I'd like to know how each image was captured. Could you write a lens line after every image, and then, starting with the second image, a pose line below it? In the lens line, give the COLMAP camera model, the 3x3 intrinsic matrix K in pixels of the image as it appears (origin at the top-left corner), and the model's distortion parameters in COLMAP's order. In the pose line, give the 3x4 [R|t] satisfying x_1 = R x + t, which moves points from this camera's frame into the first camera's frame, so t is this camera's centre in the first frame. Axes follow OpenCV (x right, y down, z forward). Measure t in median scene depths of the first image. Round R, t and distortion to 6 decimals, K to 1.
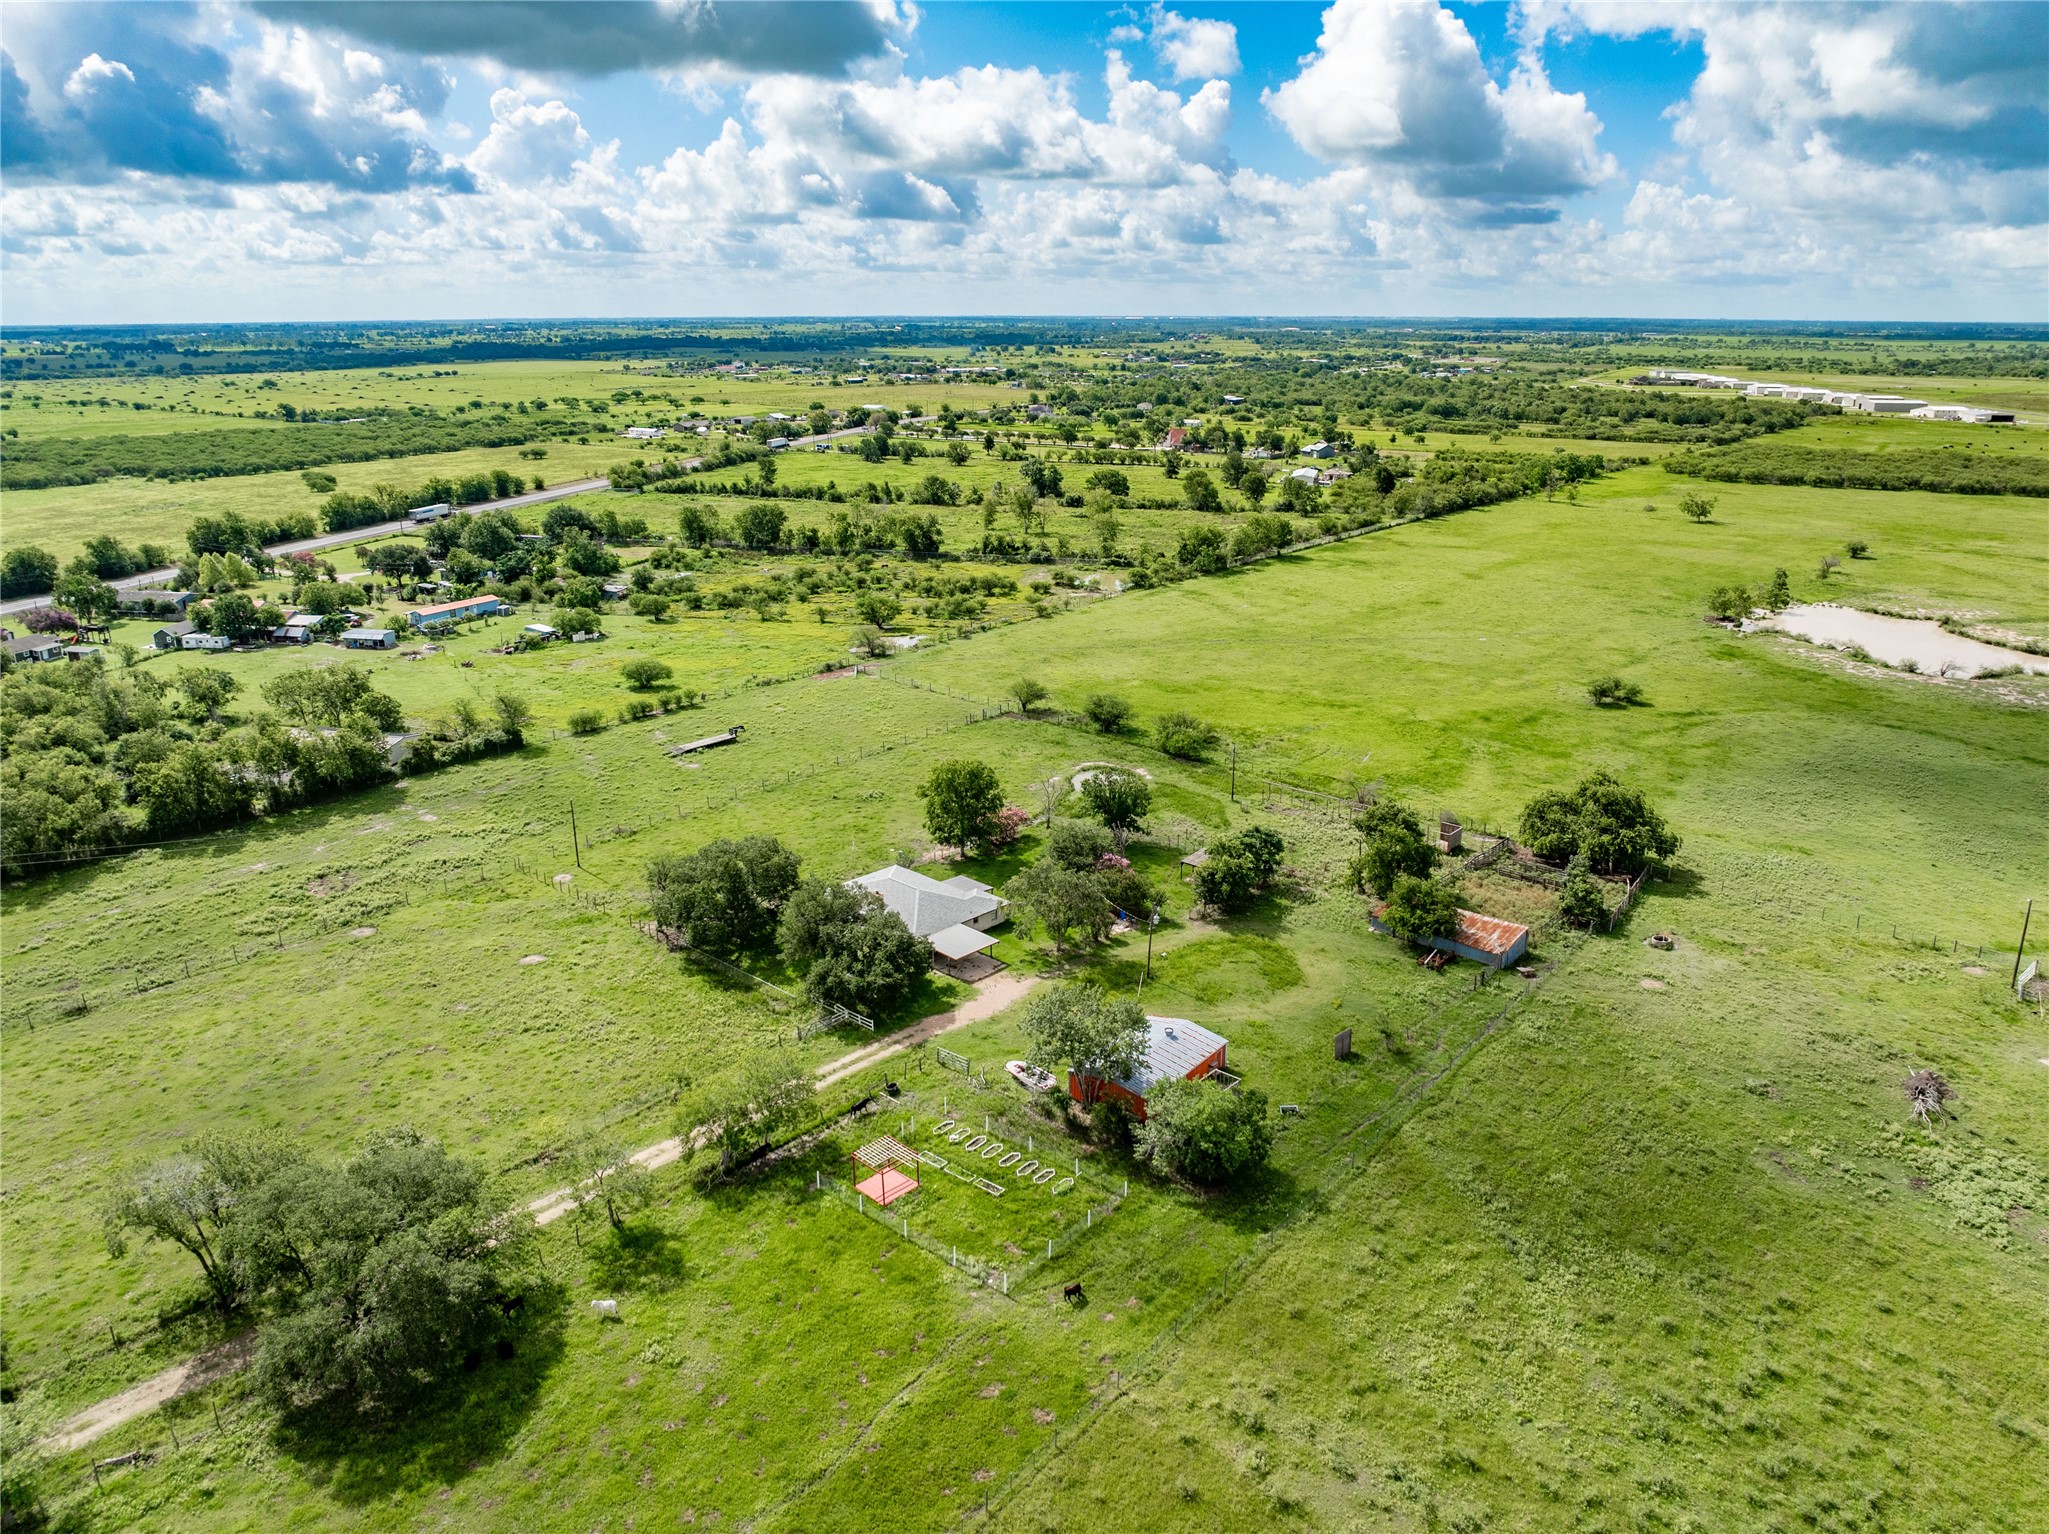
lens RADIAL K [[1438.5, 0, 1037.9], [0, 1438.5, 776.5], [0, 0, 1]] dist [-0.038128, 0.010208]
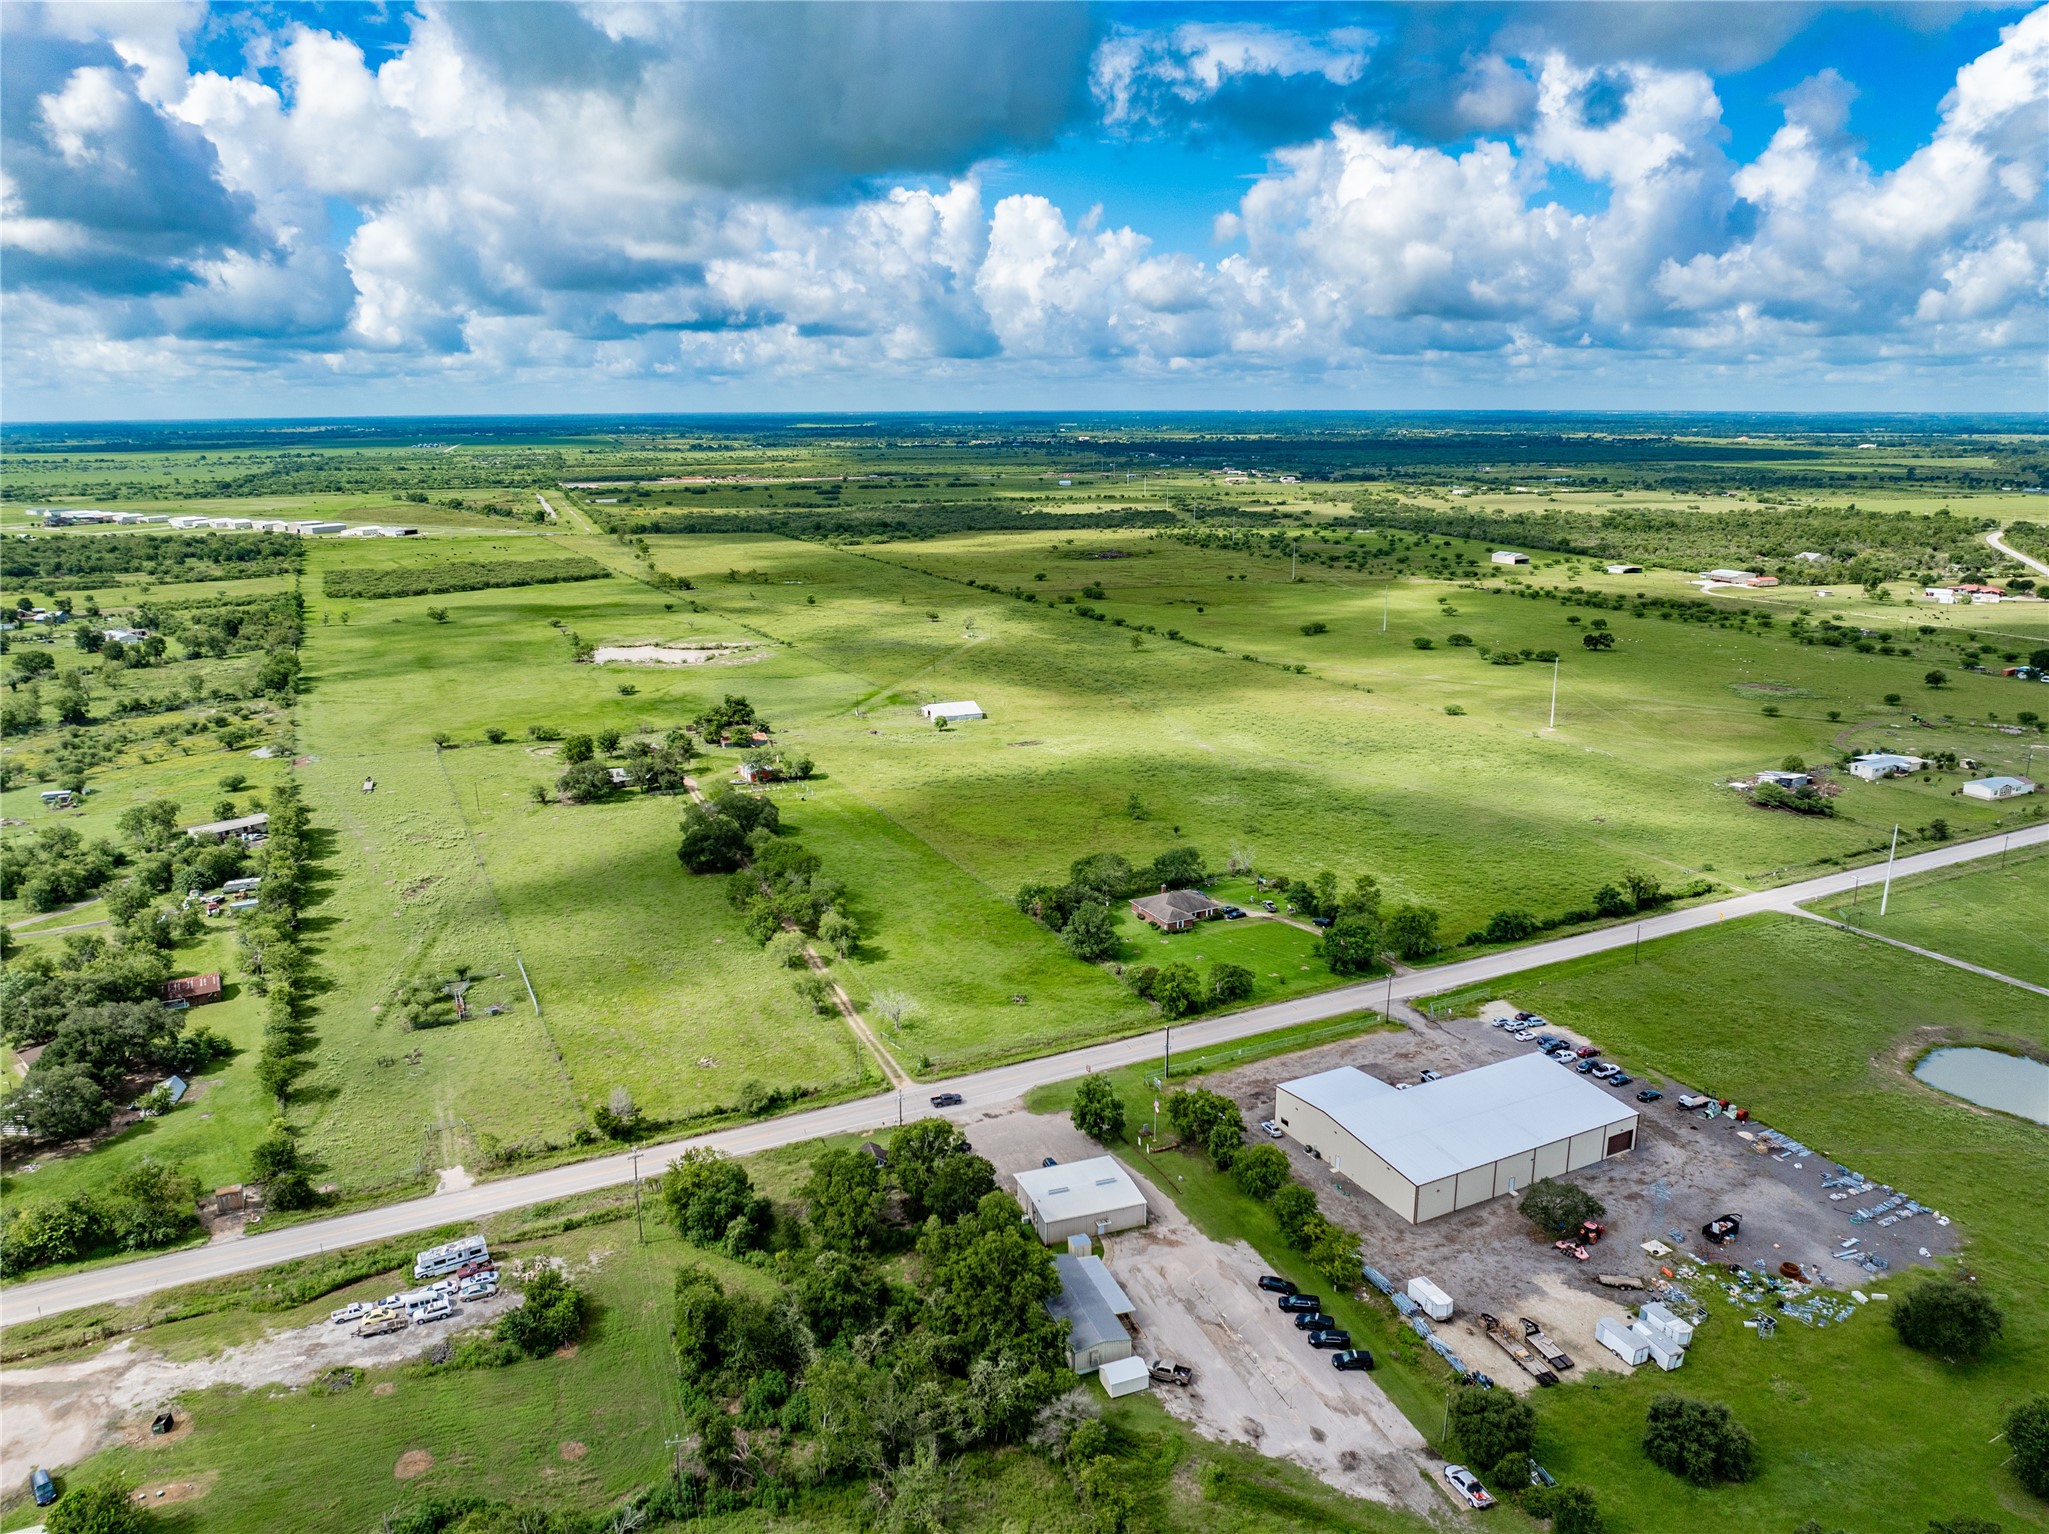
lens RADIAL K [[1455.6, 0, 1074.9], [0, 1455.6, 766.4], [0, 0, 1]] dist [-0.049280, -0.003401]
pose [[0.393599, -0.222353, 0.891986, -0.508871], [0.281830, 0.952770, 0.113144, 0.000313], [-0.875015, 0.206855, 0.437675, -0.231124]]
